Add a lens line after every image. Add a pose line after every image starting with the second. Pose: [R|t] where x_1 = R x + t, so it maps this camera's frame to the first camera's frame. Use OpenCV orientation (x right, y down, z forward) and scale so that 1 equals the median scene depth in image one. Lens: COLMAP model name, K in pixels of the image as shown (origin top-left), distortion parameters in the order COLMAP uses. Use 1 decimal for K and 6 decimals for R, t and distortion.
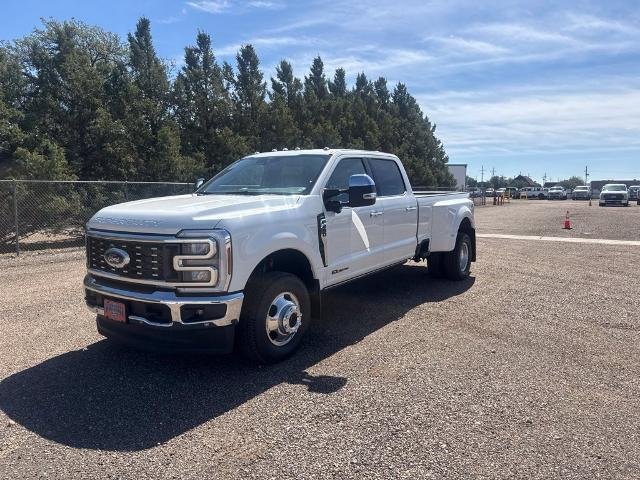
lens RADIAL K [[446.5, 0, 324.2], [0, 446.5, 240.8], [0, 0, 1]] dist [0.072179, -0.111191]
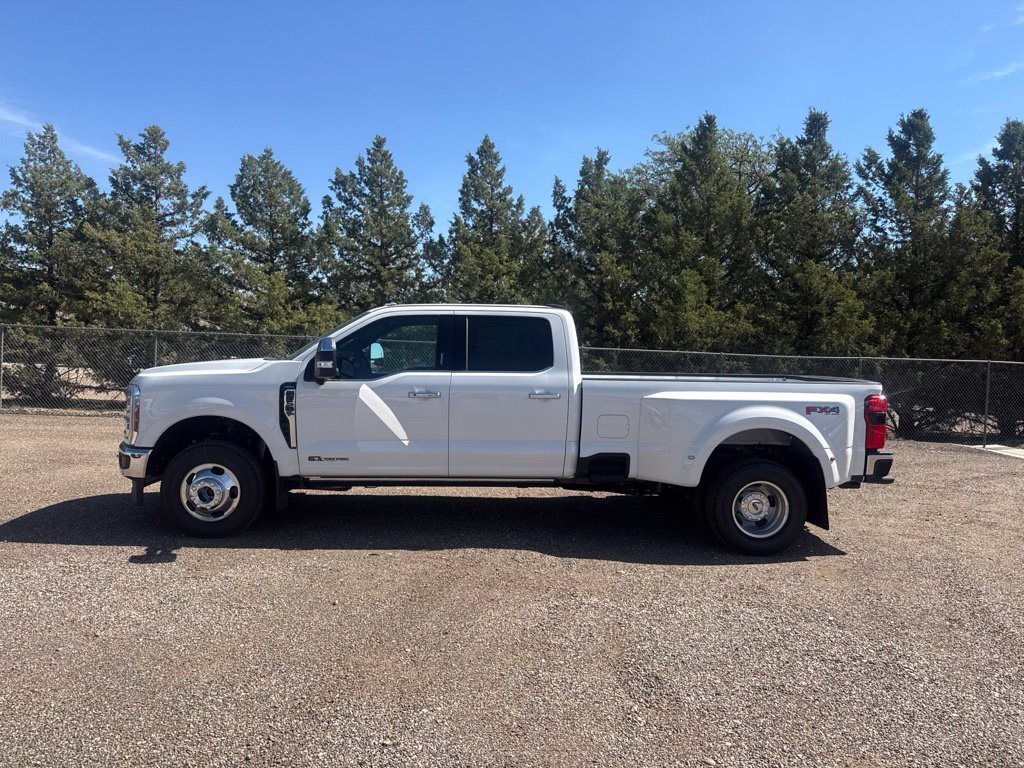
lens RADIAL K [[732.0, 0, 513.2], [0, 732.0, 343.9], [0, 0, 1]] dist [0.056984, -0.118837]
pose [[0.607915, 0.017841, -0.793802, 0.807445], [-0.124738, 0.989479, -0.073289, -0.050838], [0.784143, 0.143571, 0.603745, 0.288091]]
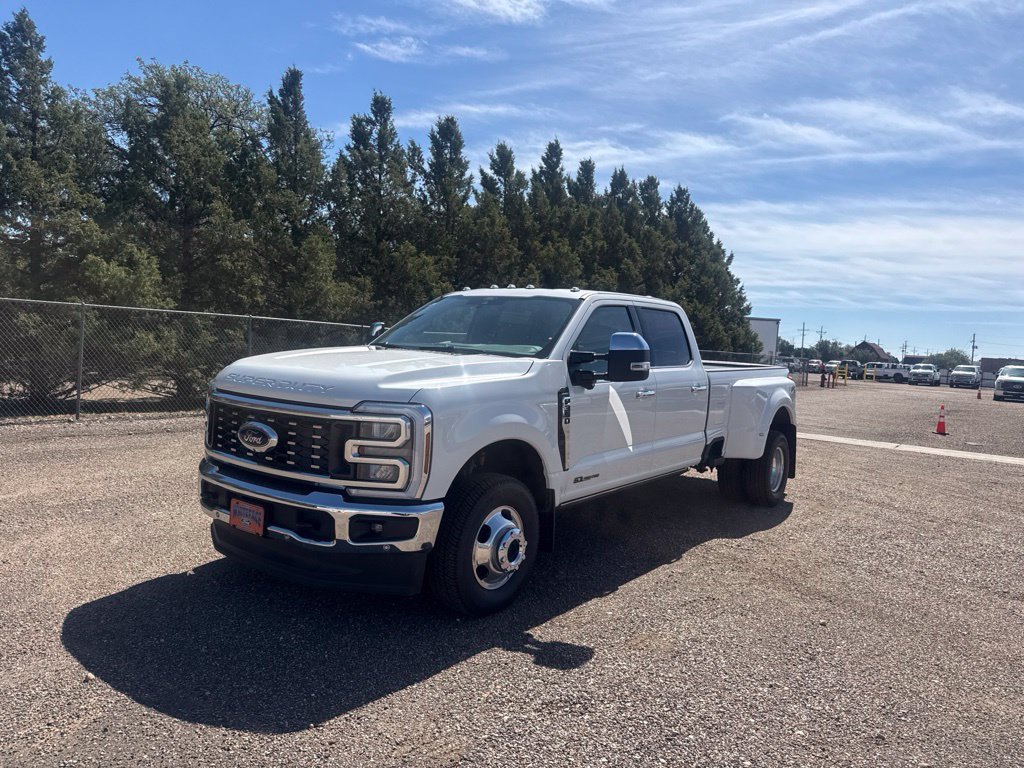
lens RADIAL K [[714.5, 0, 518.8], [0, 714.5, 385.2], [0, 0, 1]] dist [0.072179, -0.111191]
pose [[0.997267, 0.064645, -0.035781, -0.021475], [-0.066529, 0.996309, -0.054244, -0.002861], [0.032142, 0.056477, 0.997886, -0.025960]]
